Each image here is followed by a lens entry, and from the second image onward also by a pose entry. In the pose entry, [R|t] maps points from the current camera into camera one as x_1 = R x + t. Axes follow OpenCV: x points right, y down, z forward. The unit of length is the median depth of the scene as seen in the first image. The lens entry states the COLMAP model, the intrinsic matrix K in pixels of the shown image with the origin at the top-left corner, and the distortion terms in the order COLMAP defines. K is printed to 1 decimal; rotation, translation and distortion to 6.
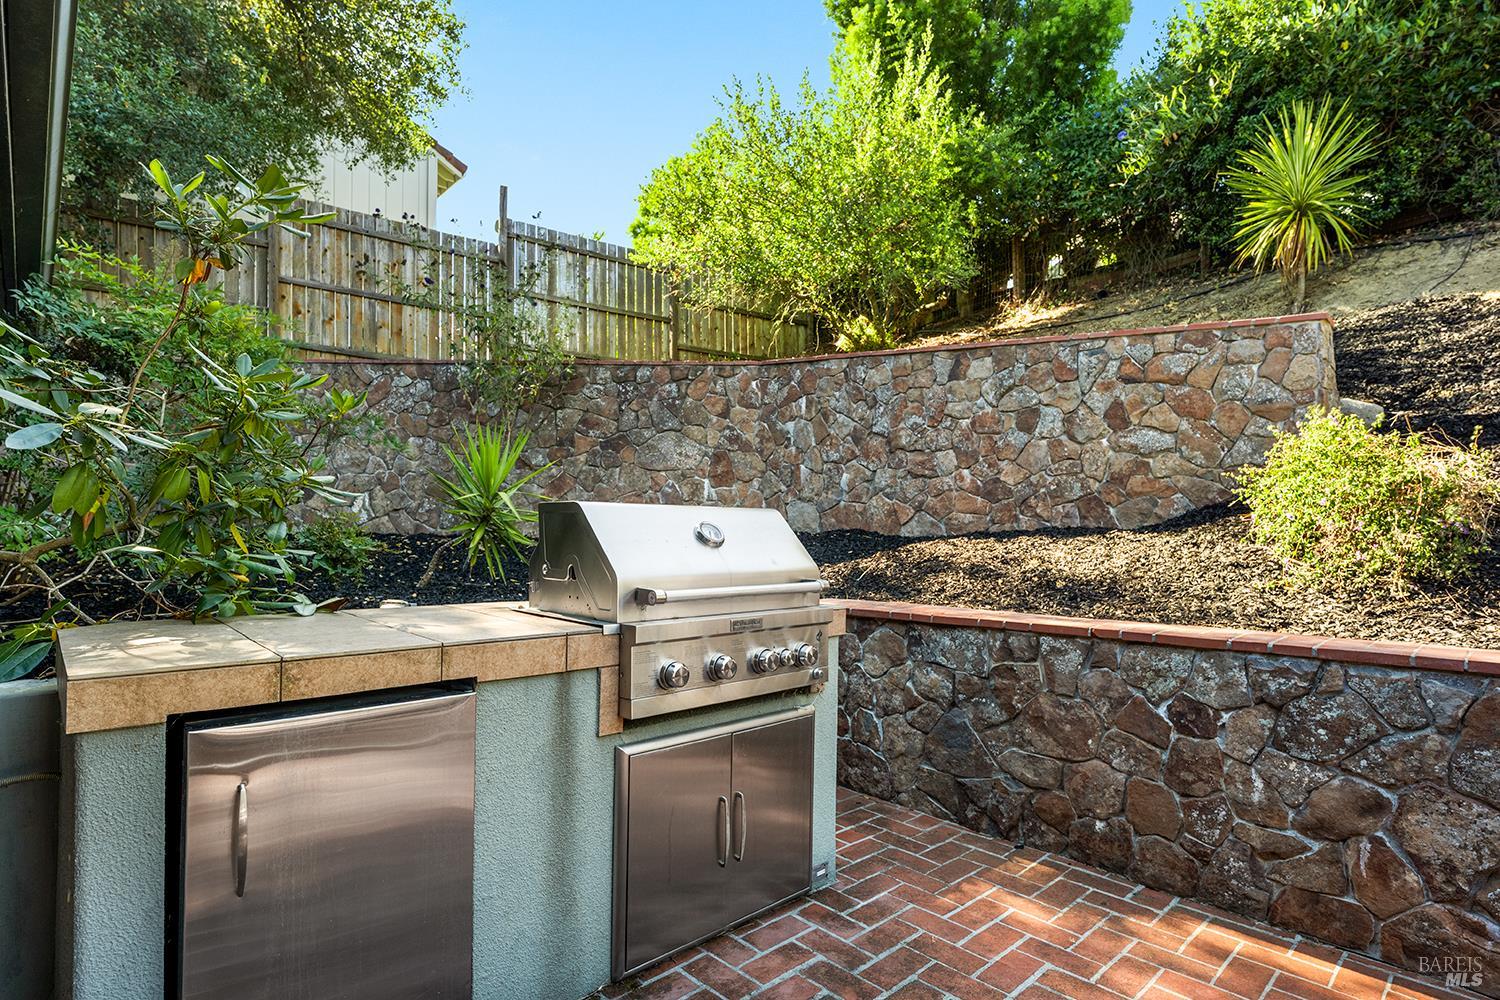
lens RADIAL K [[767.6, 0, 744.9], [0, 767.6, 530.4], [0, 0, 1]] dist [-0.002866, 0.000509]
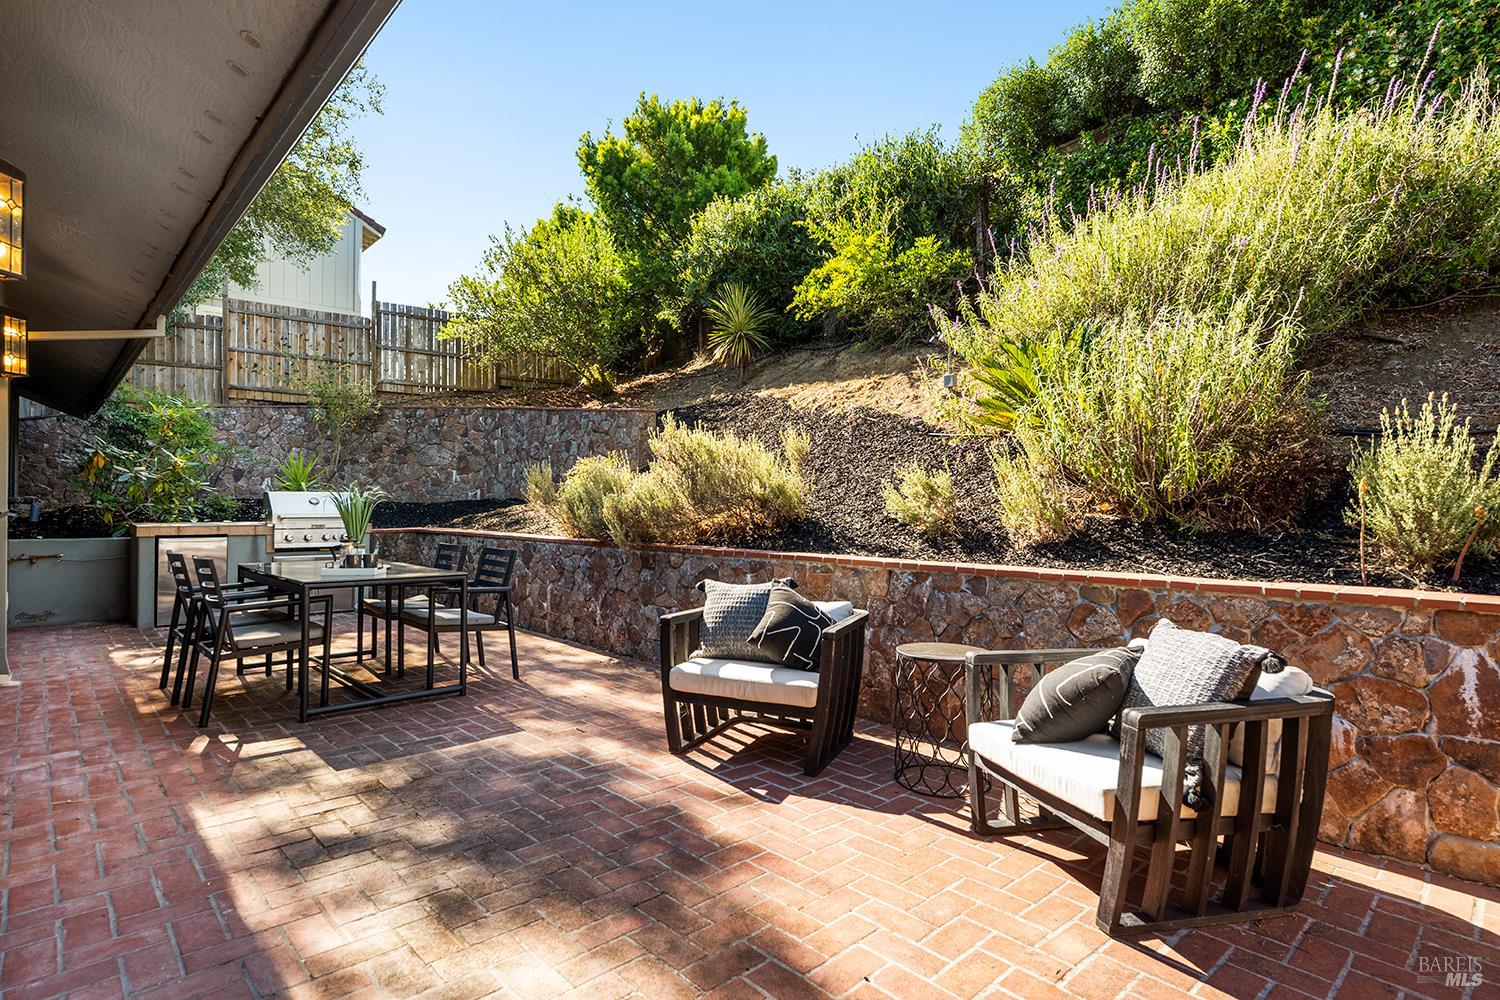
lens RADIAL K [[780.3, 0, 750.2], [0, 780.3, 503.6], [0, 0, 1]] dist [-0.001357, -0.000797]
pose [[0.999967, 0.003179, -0.007427, 0.682220], [-0.003111, 0.999953, 0.009181, -0.006951], [0.007456, -0.009158, 0.999930, -0.875717]]
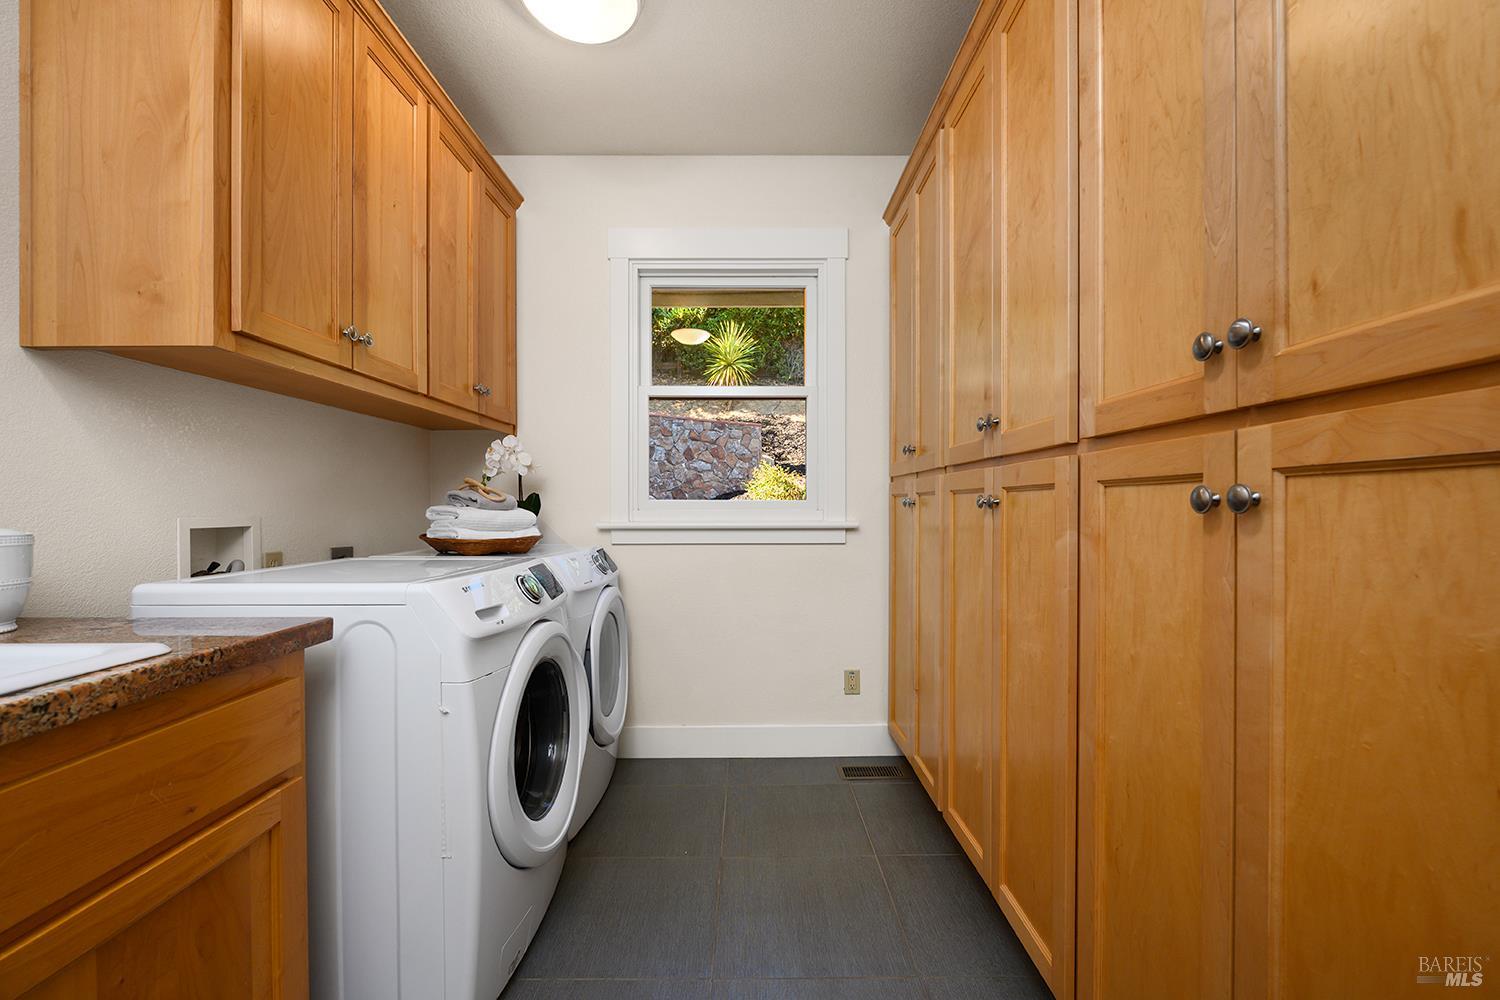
lens RADIAL K [[620.7, 0, 750.5], [0, 620.7, 504.3], [0, 0, 1]] dist [-0.004019, 0.000156]
pose [[0.681737, -0.004101, 0.731586, -0.537052], [-0.003504, 0.999955, 0.008870, -0.011386], [-0.731589, -0.008611, 0.681691, -0.290973]]
